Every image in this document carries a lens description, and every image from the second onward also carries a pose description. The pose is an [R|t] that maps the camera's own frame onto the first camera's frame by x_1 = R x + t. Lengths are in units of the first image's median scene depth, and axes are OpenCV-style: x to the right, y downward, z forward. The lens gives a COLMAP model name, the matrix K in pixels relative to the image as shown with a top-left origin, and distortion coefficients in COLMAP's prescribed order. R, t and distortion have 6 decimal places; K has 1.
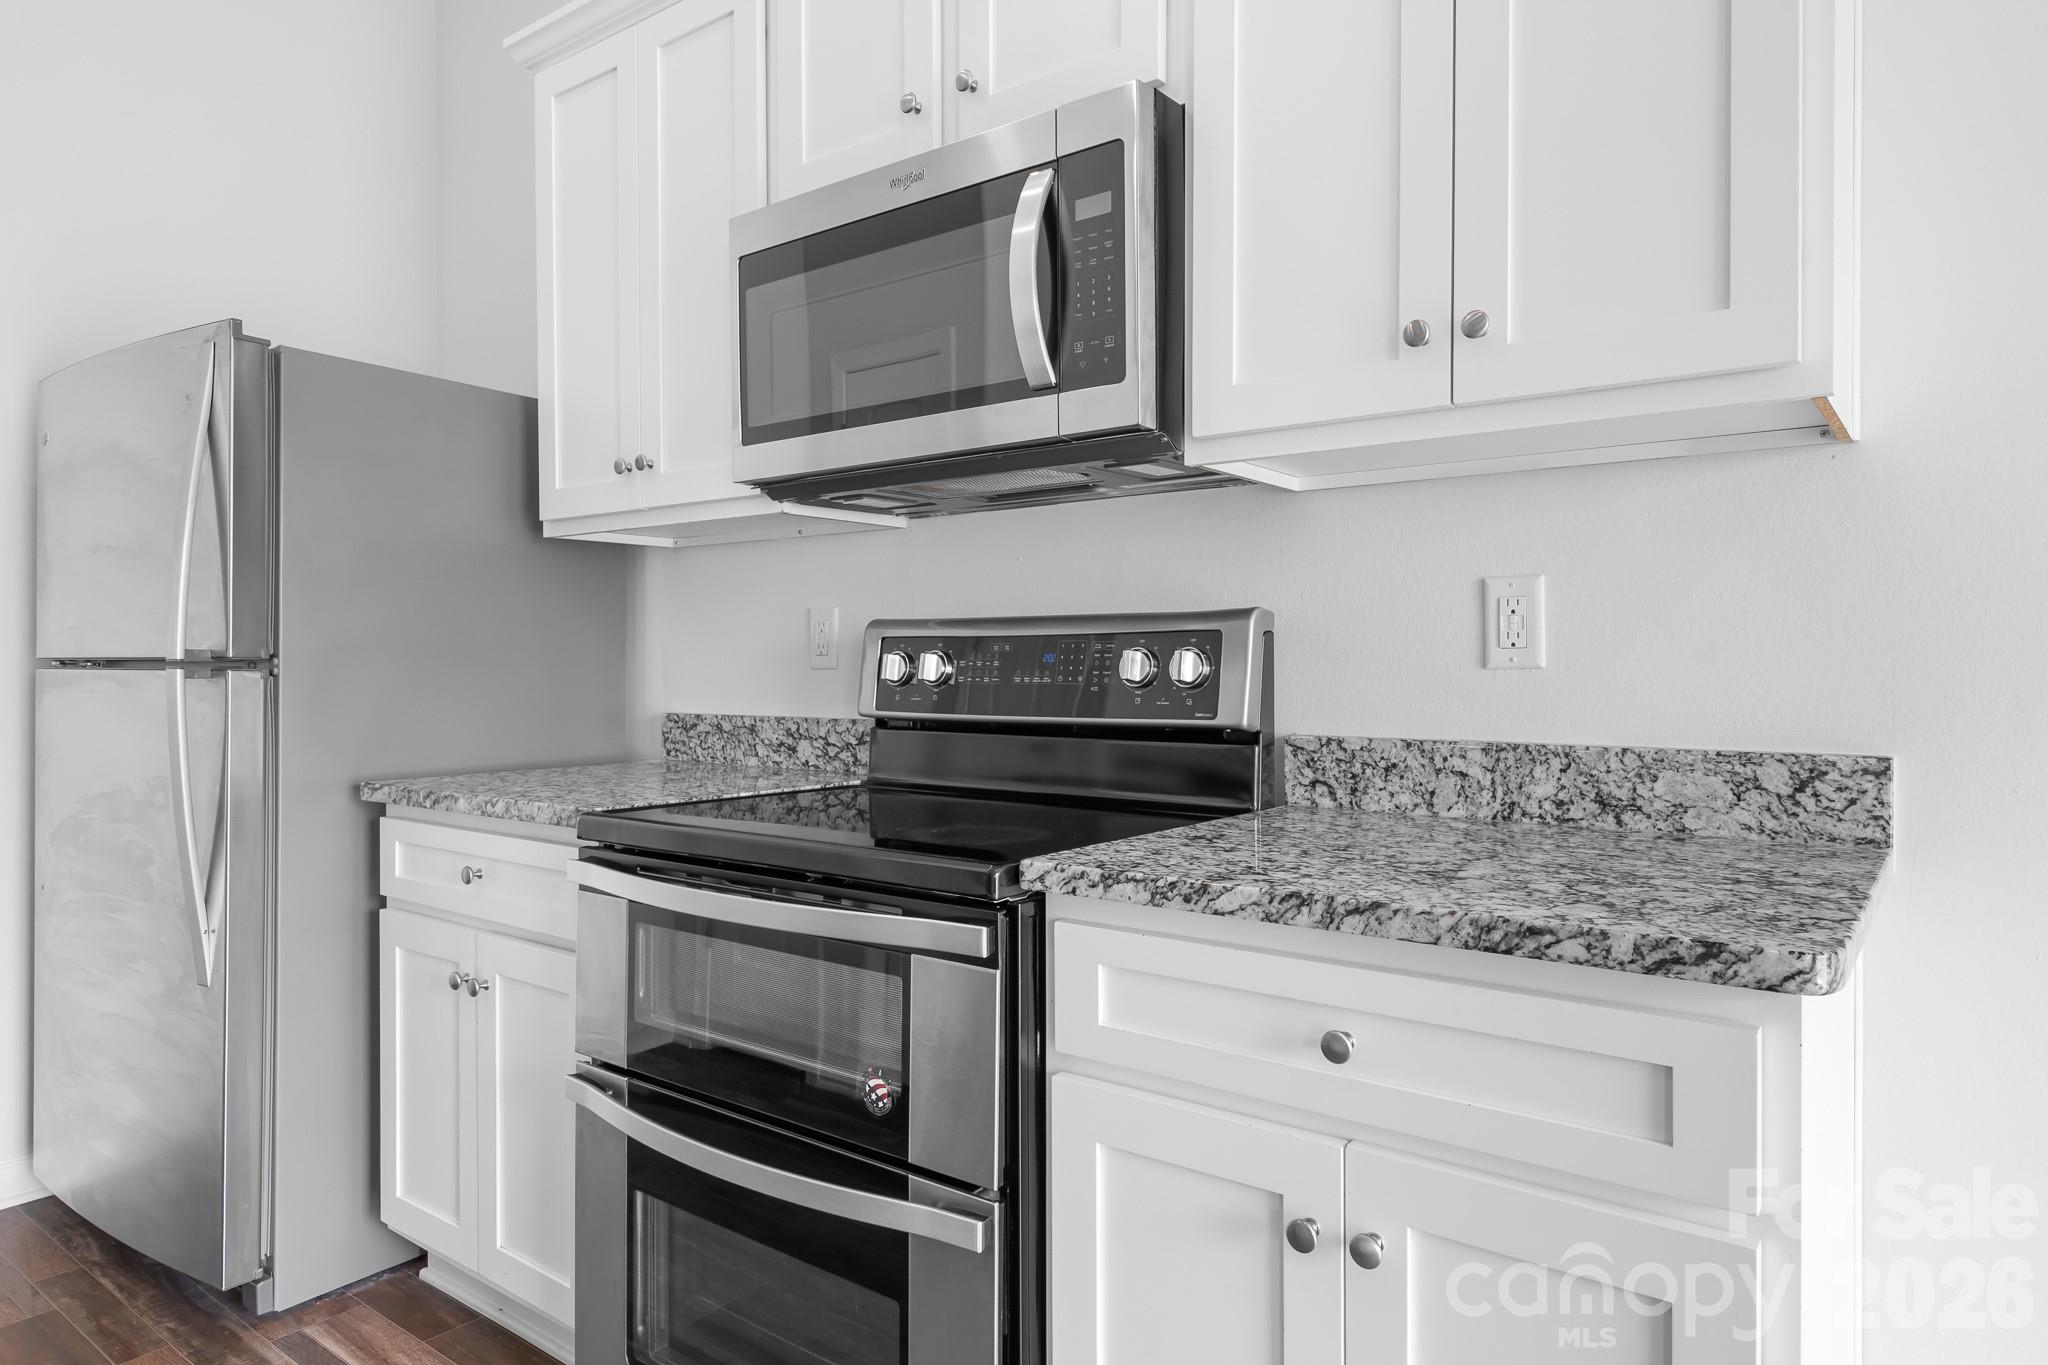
lens RADIAL K [[1257.5, 0, 1039.0], [0, 1257.5, 668.8], [0, 0, 1]] dist [0.010876, -0.002786]
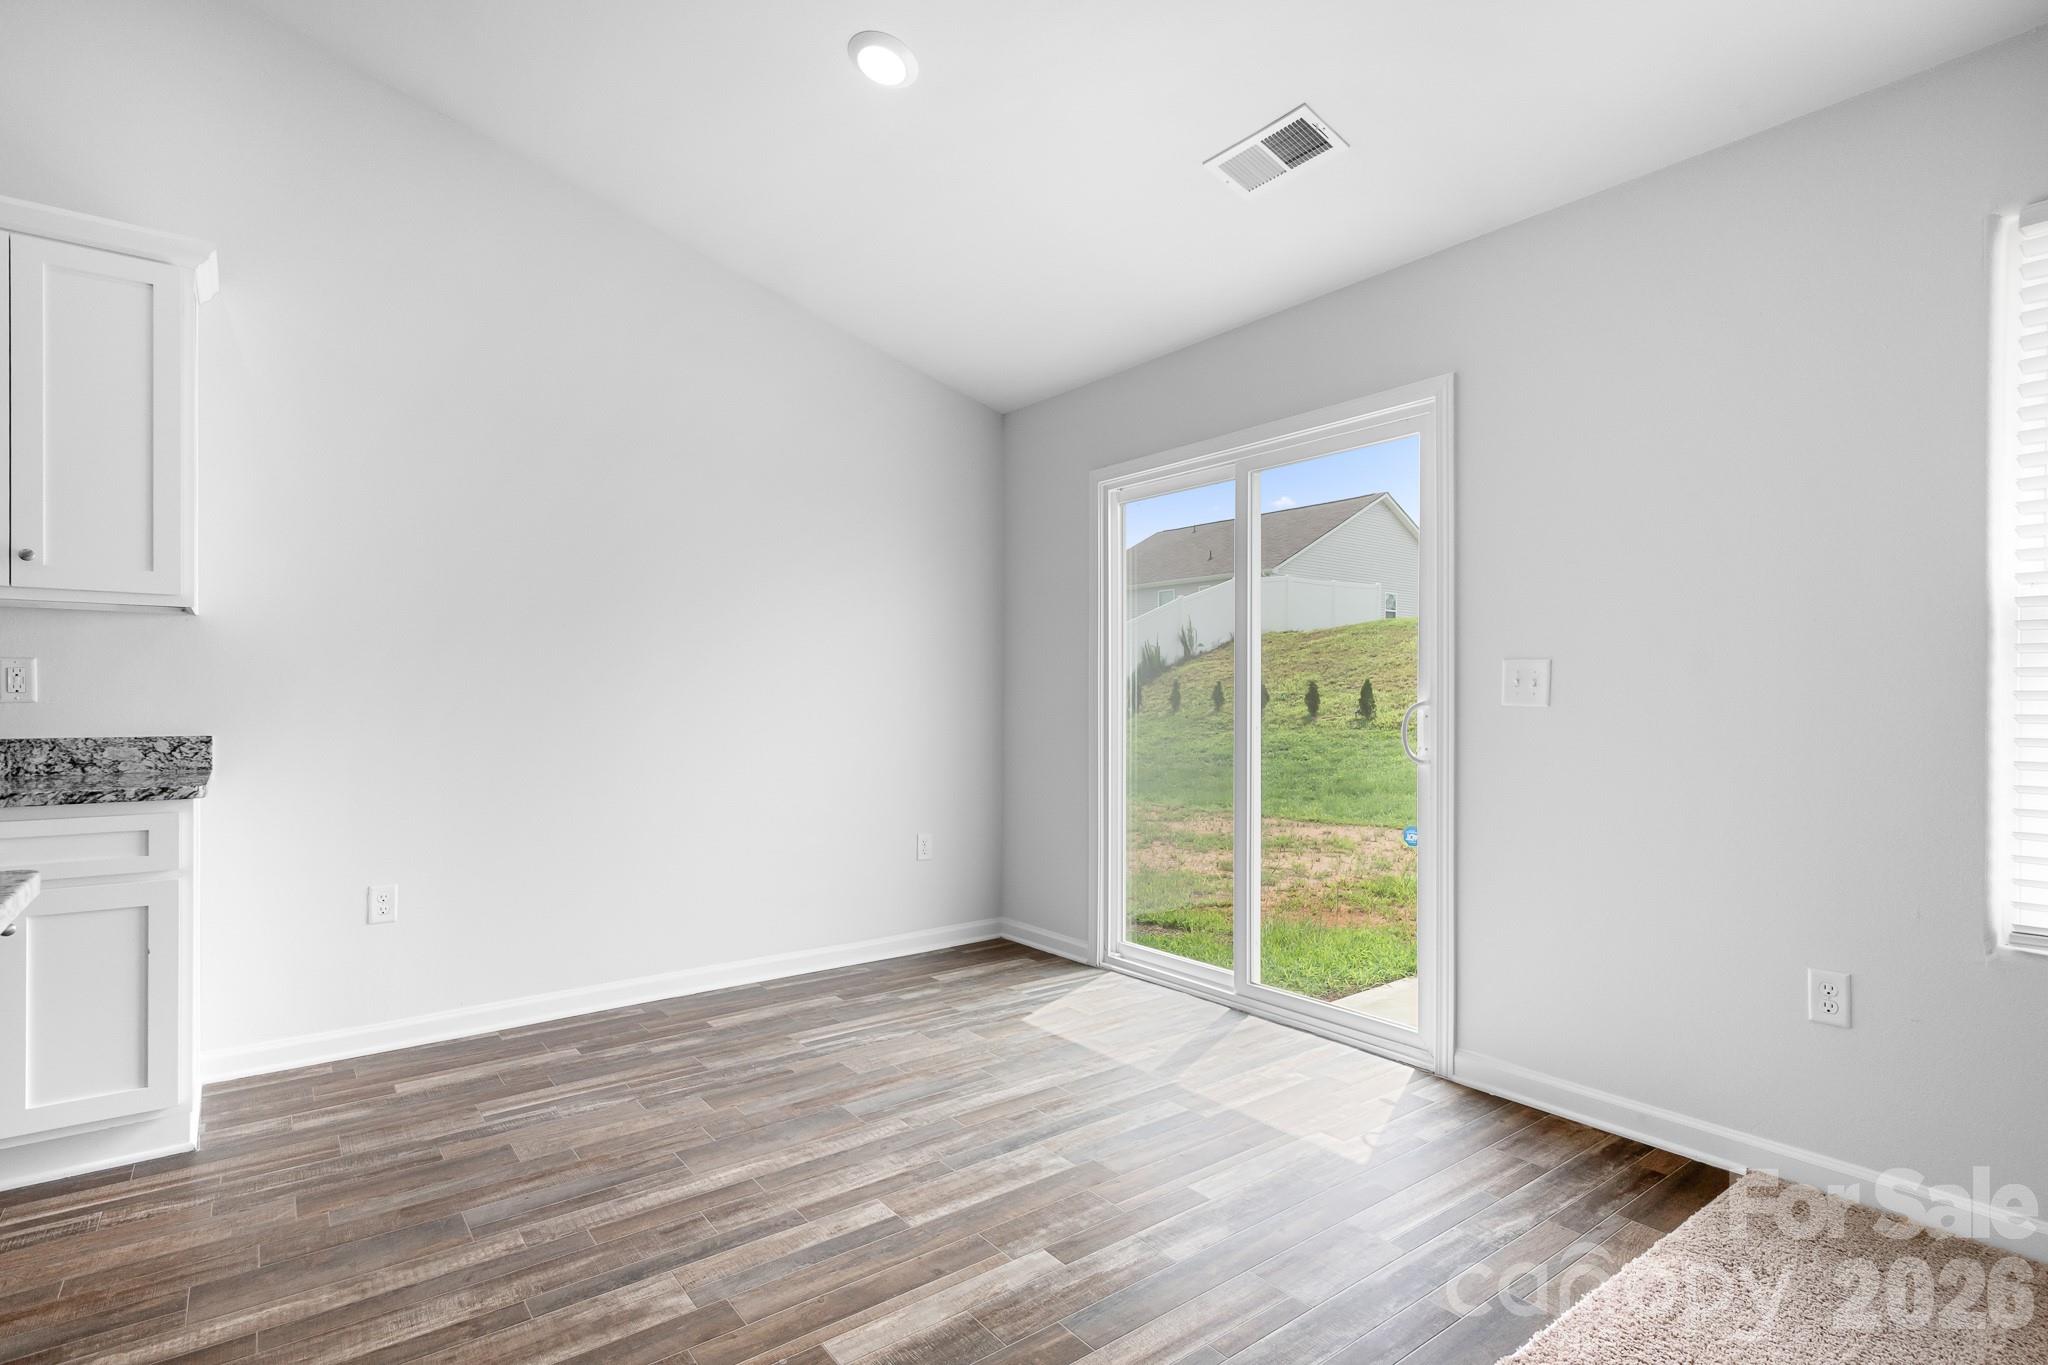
lens RADIAL K [[1009.5, 0, 1017.4], [0, 1009.5, 706.3], [0, 0, 1]] dist [0.003012, -0.000638]
pose [[0.269174, -0.004802, 0.963080, -0.785063], [0.000201, 0.999988, 0.004930, -0.002129], [-0.963091, -0.001134, 0.269172, -1.031262]]
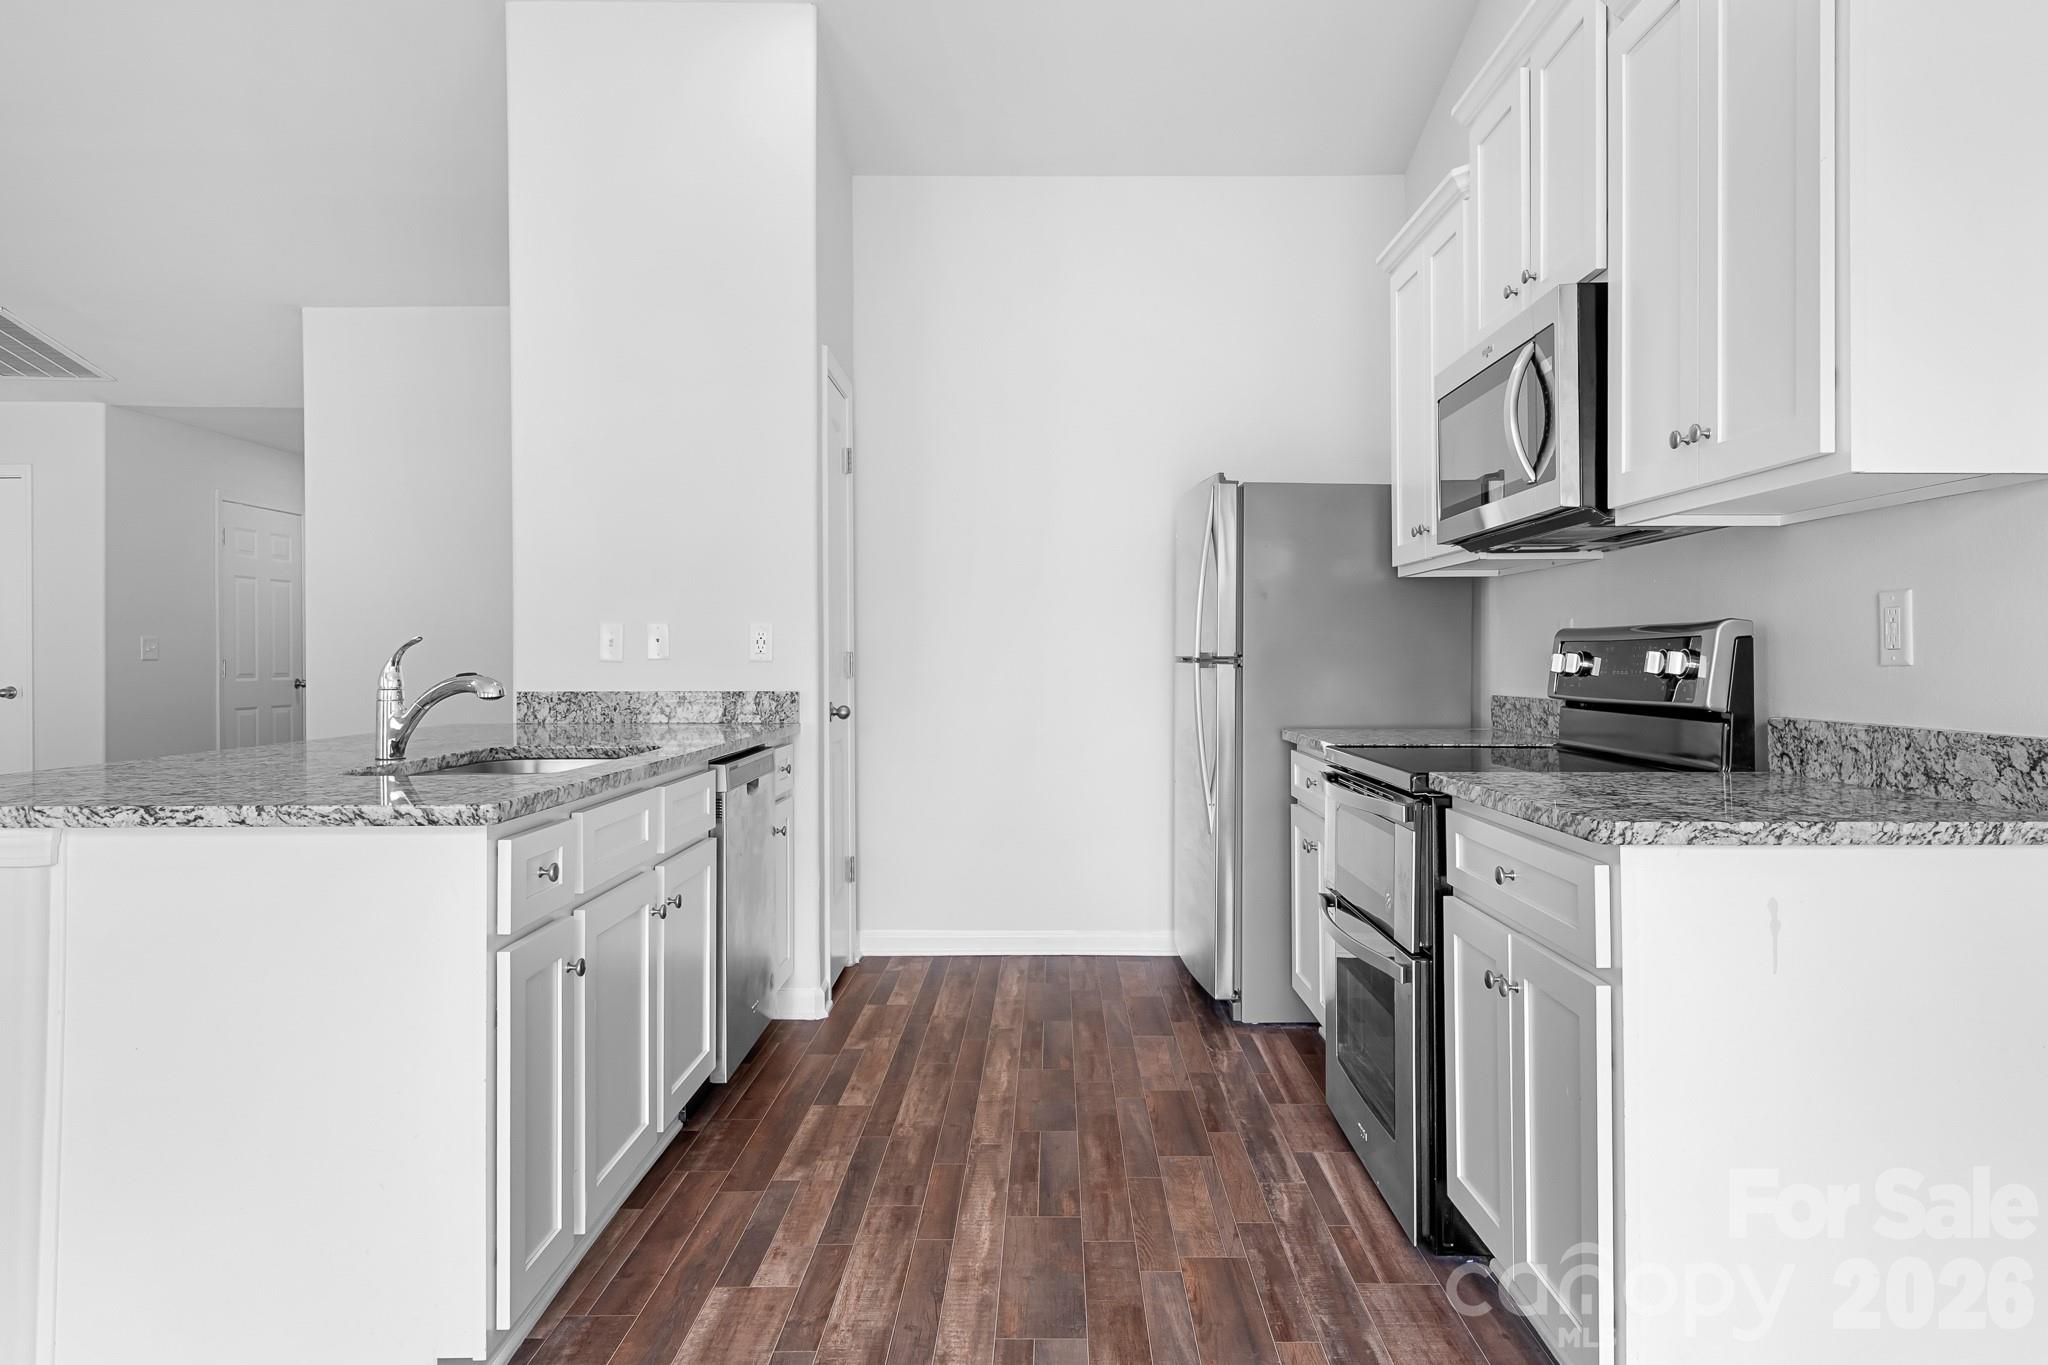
lens RADIAL K [[1257.5, 0, 1039.0], [0, 1257.5, 668.8], [0, 0, 1]] dist [0.010876, -0.002786]
pose [[0.604979, 0.006407, -0.796215, 0.865393], [-0.002400, 0.999978, 0.006224, -0.002862], [0.796238, -0.001855, 0.604981, -0.415172]]
